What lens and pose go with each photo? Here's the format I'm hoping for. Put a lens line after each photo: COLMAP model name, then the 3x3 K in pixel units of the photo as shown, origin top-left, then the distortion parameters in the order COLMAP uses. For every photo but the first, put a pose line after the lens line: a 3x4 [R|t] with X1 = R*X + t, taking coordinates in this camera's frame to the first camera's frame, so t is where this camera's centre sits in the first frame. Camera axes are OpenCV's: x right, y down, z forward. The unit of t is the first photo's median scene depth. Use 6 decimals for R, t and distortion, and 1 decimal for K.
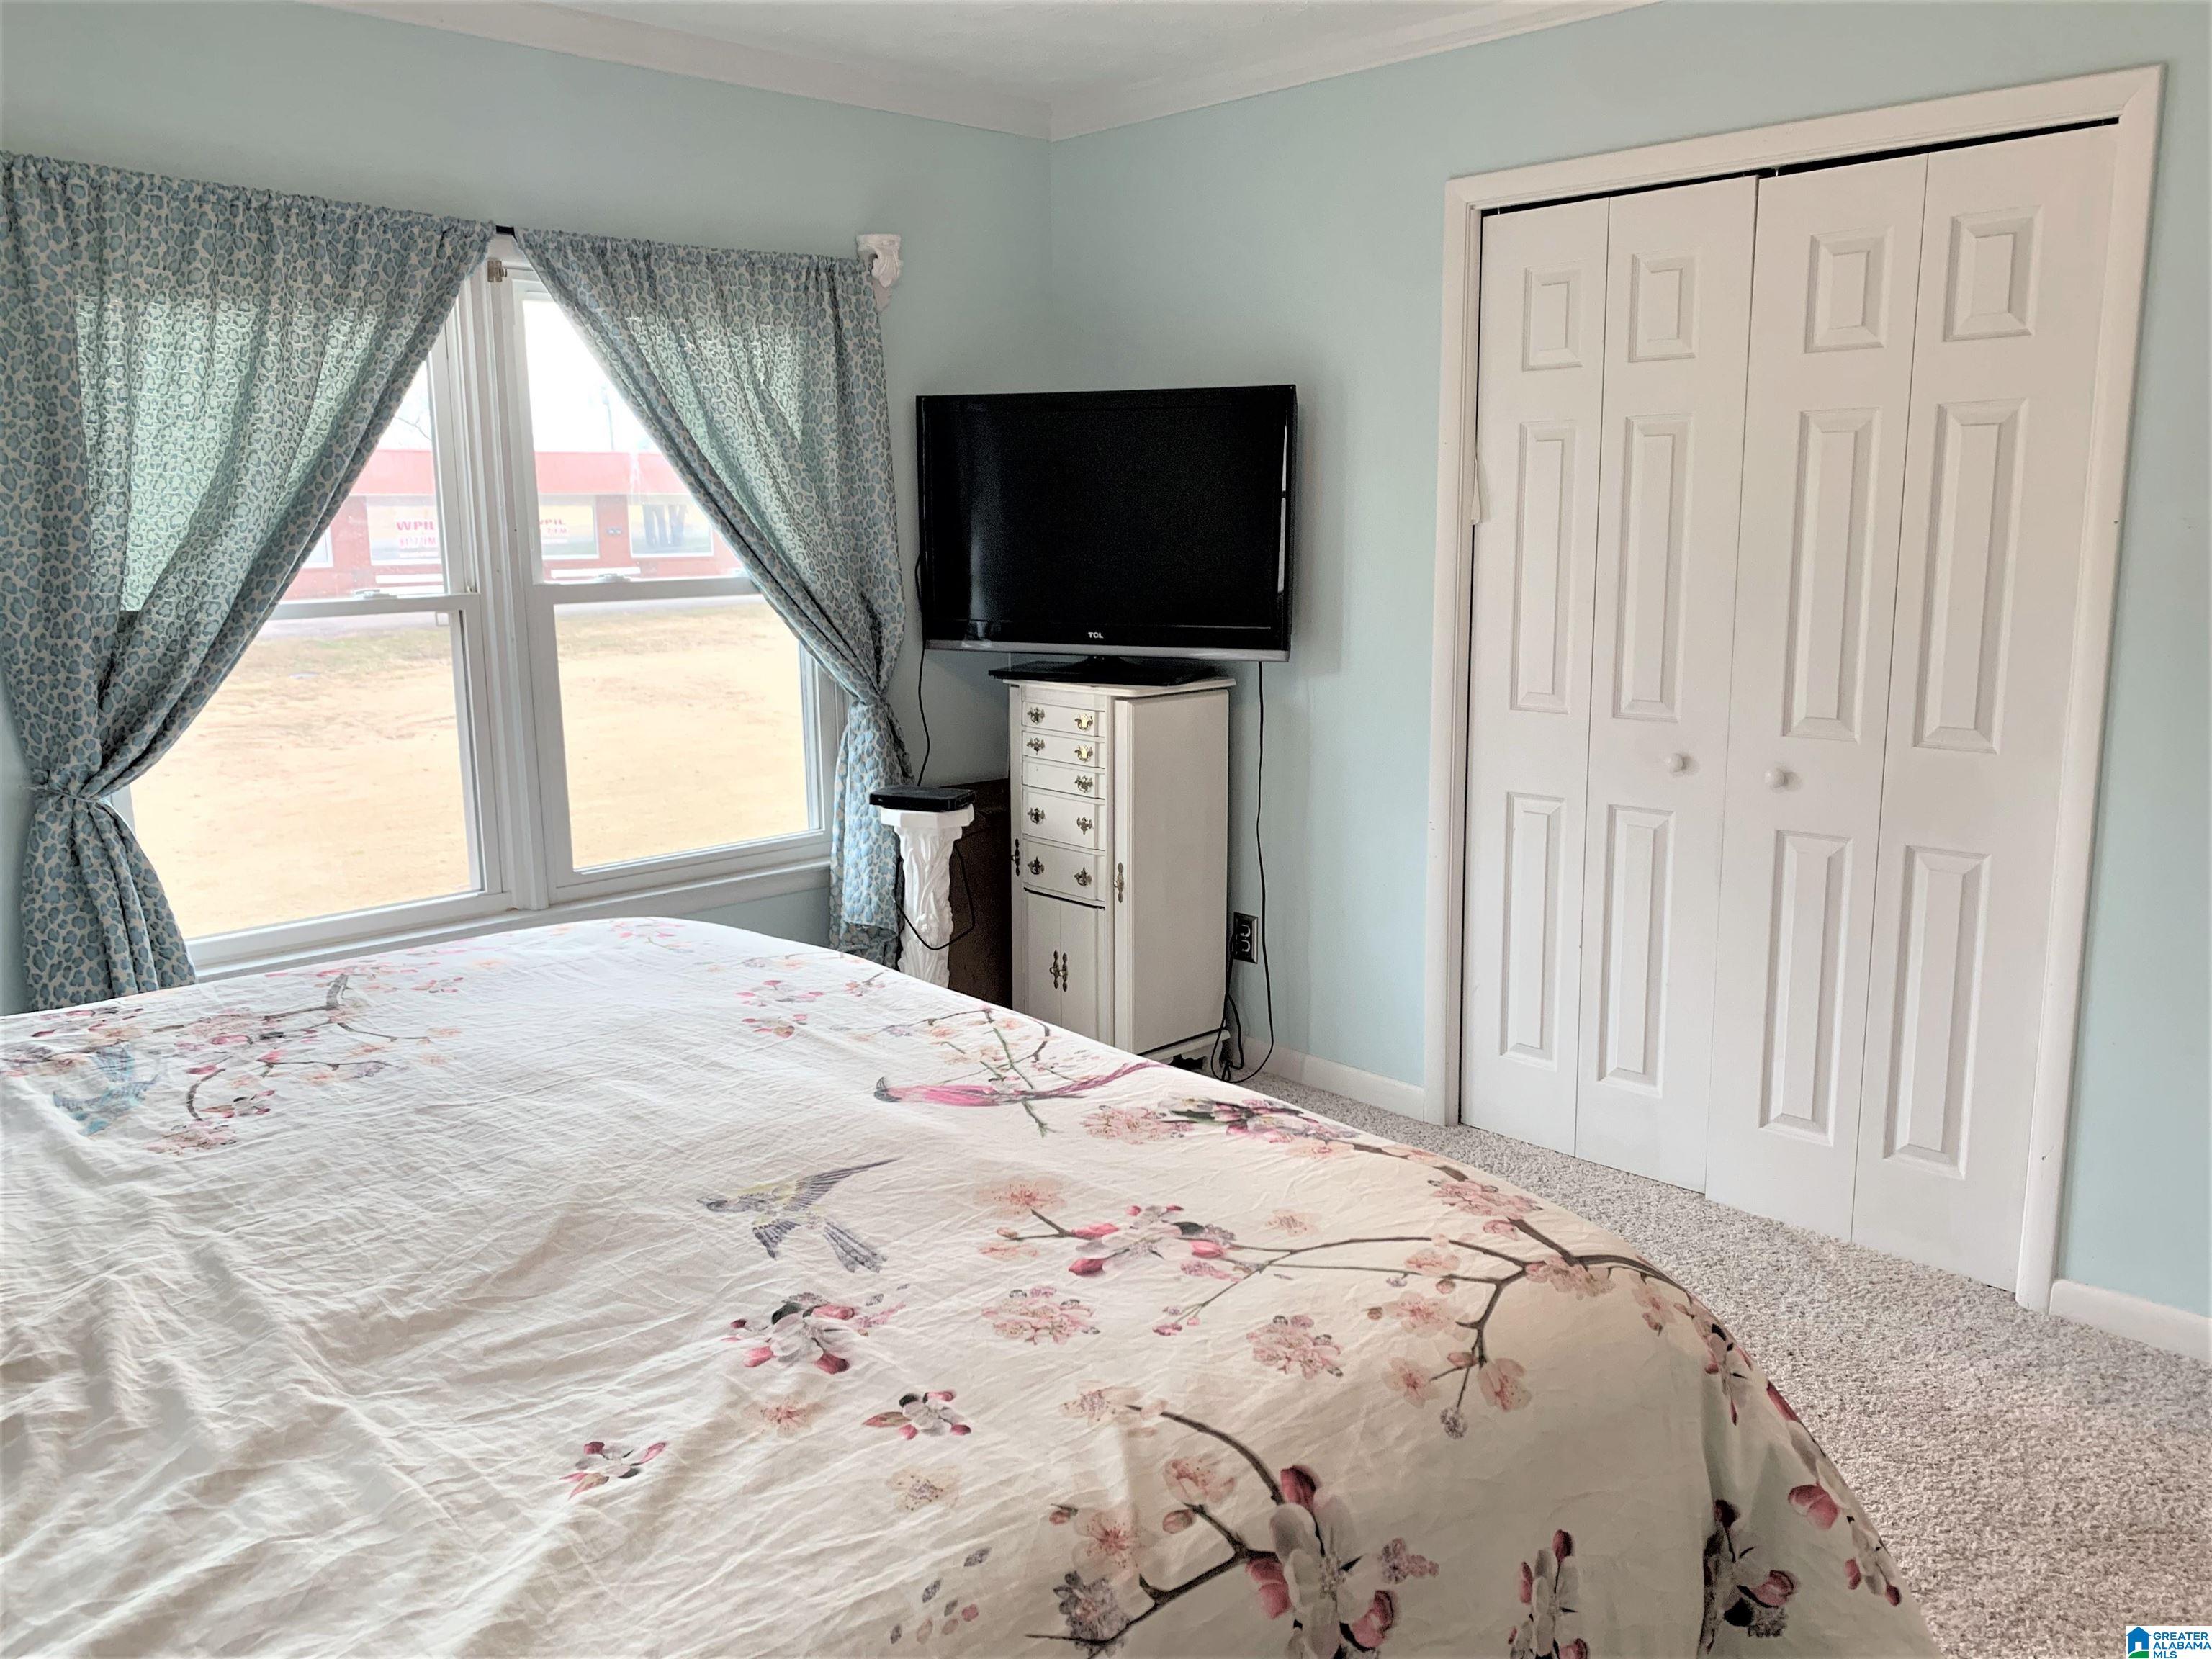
lens RADIAL K [[1703.5, 0, 1087.4], [0, 1703.5, 801.6], [0, 0, 1]] dist [0.058462, -0.084197]
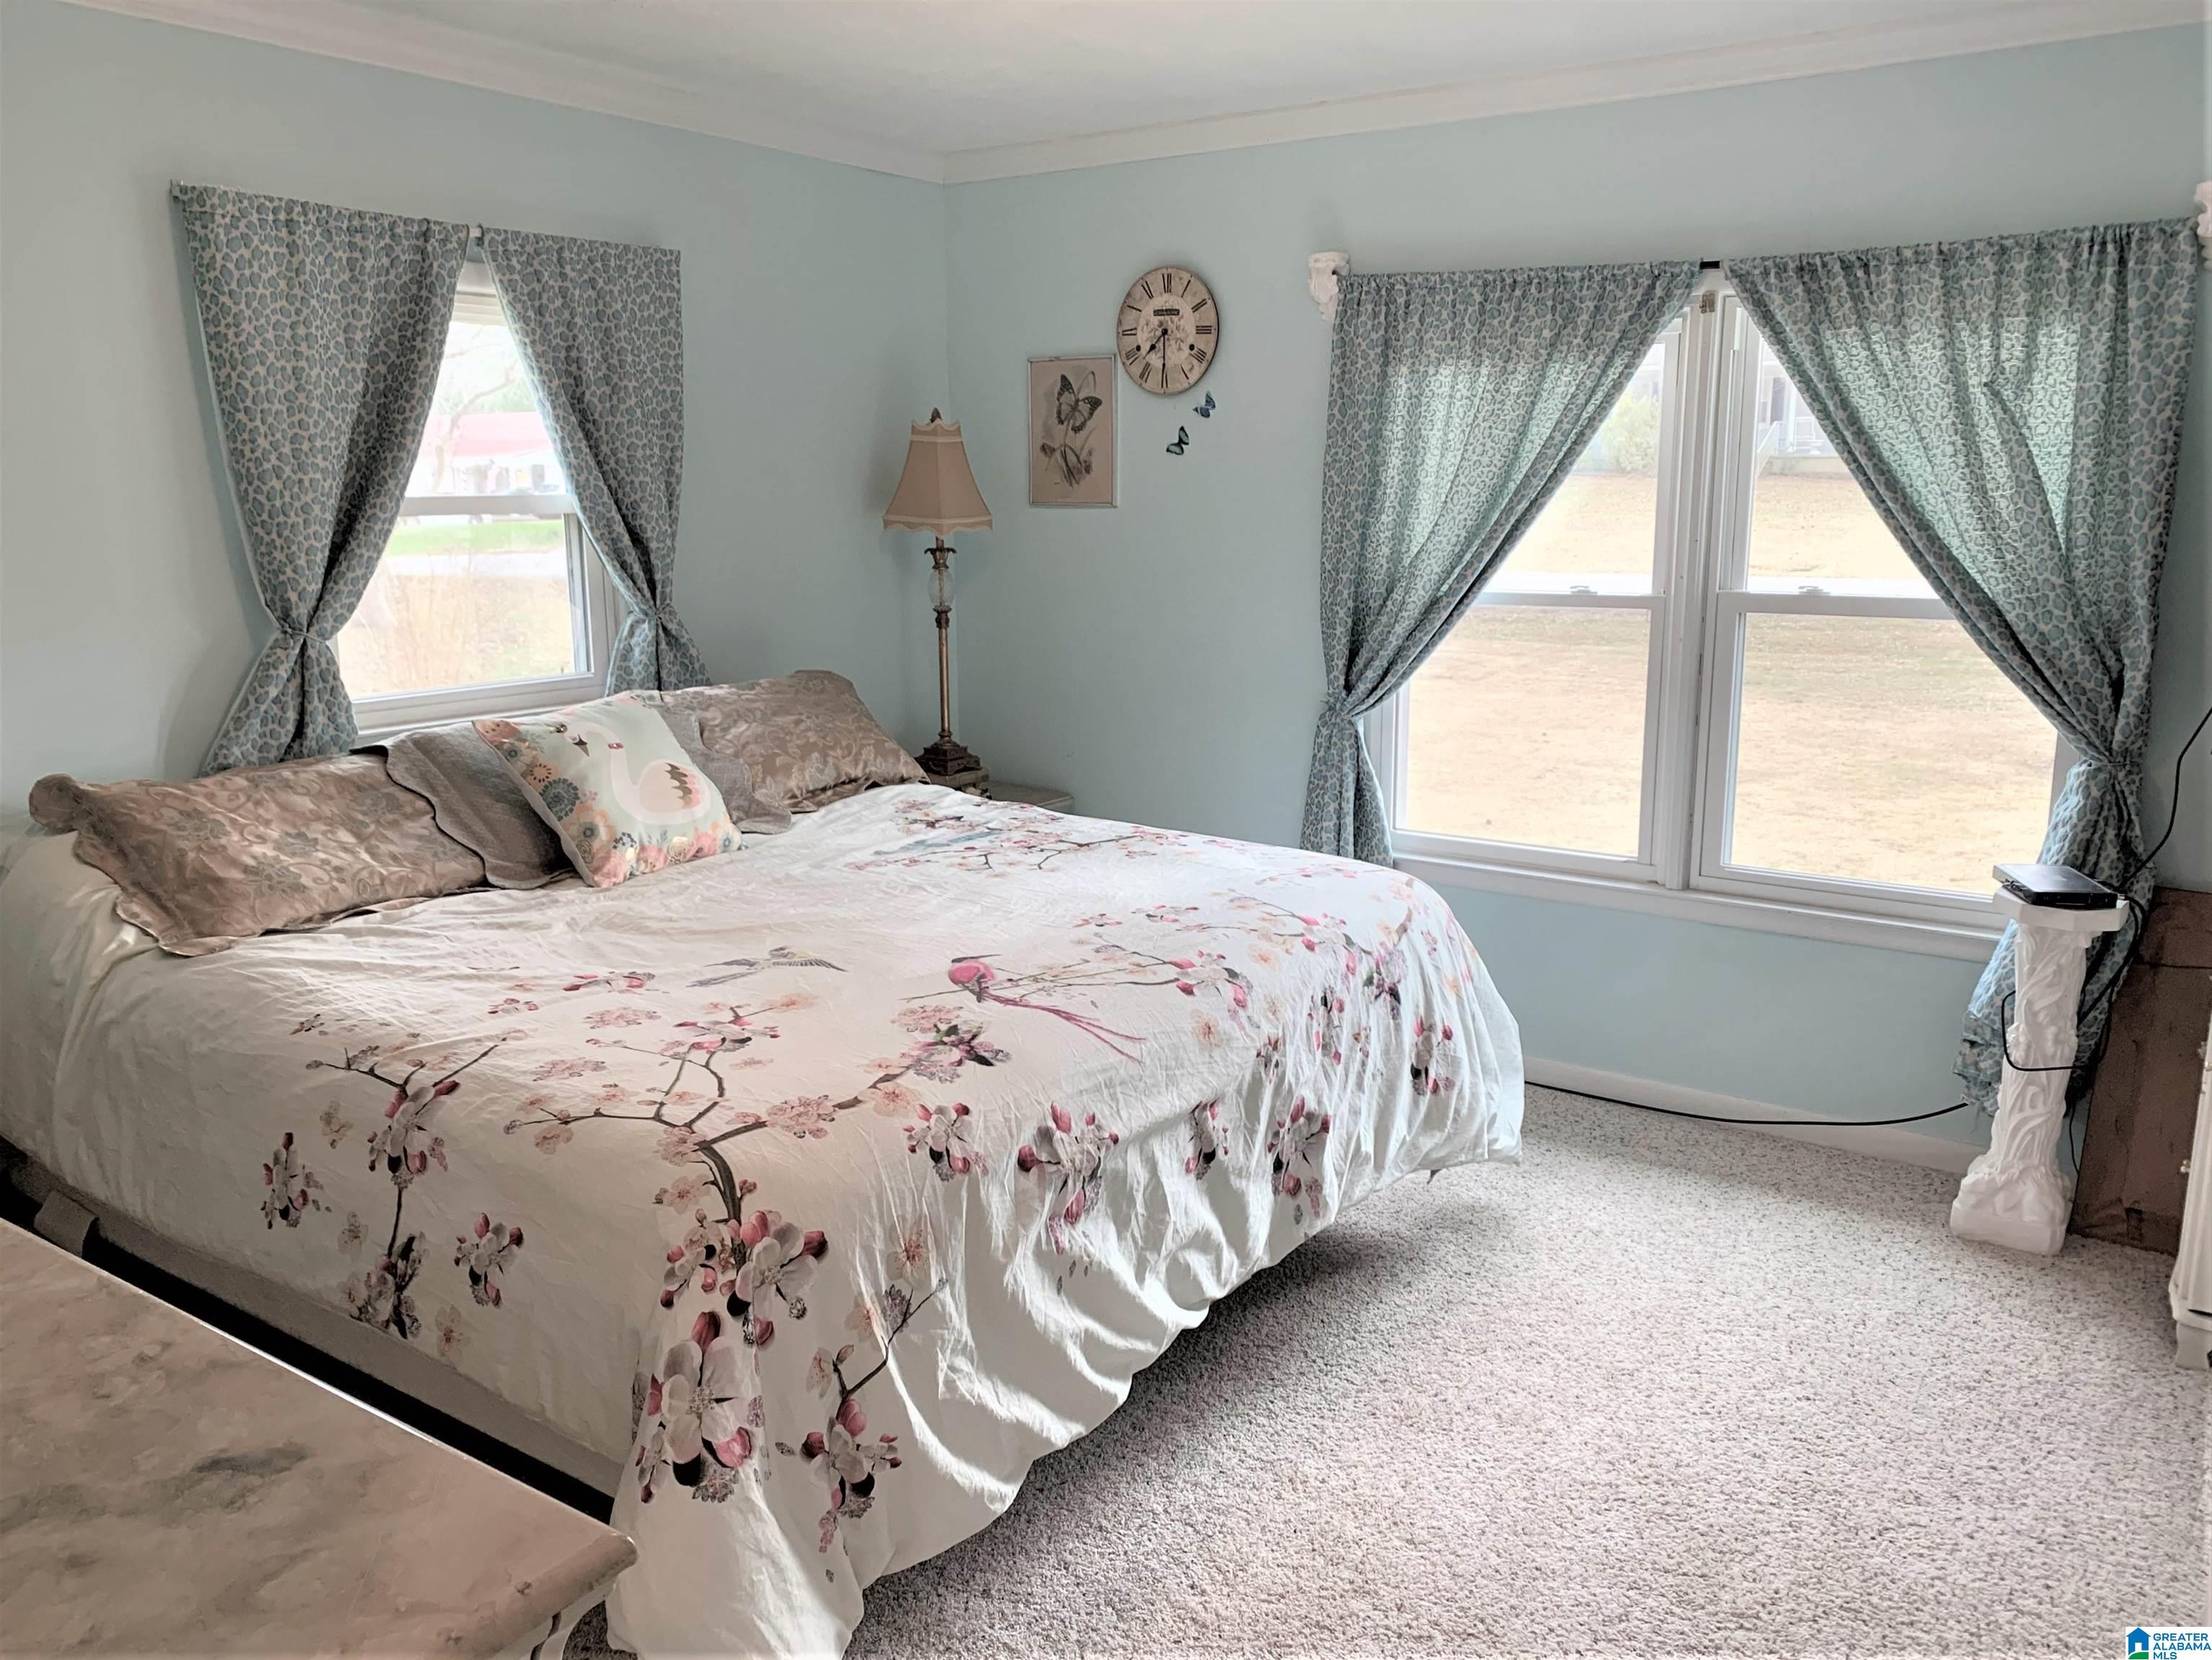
lens RADIAL K [[1703.4, 0, 1087.4], [0, 1703.4, 802.1], [0, 0, 1]] dist [0.058462, -0.084197]
pose [[0.184766, 0.194892, -0.963265, 1.269788], [-0.162531, 0.972703, 0.165626, -0.214021], [0.969250, 0.125958, 0.211399, 0.780962]]
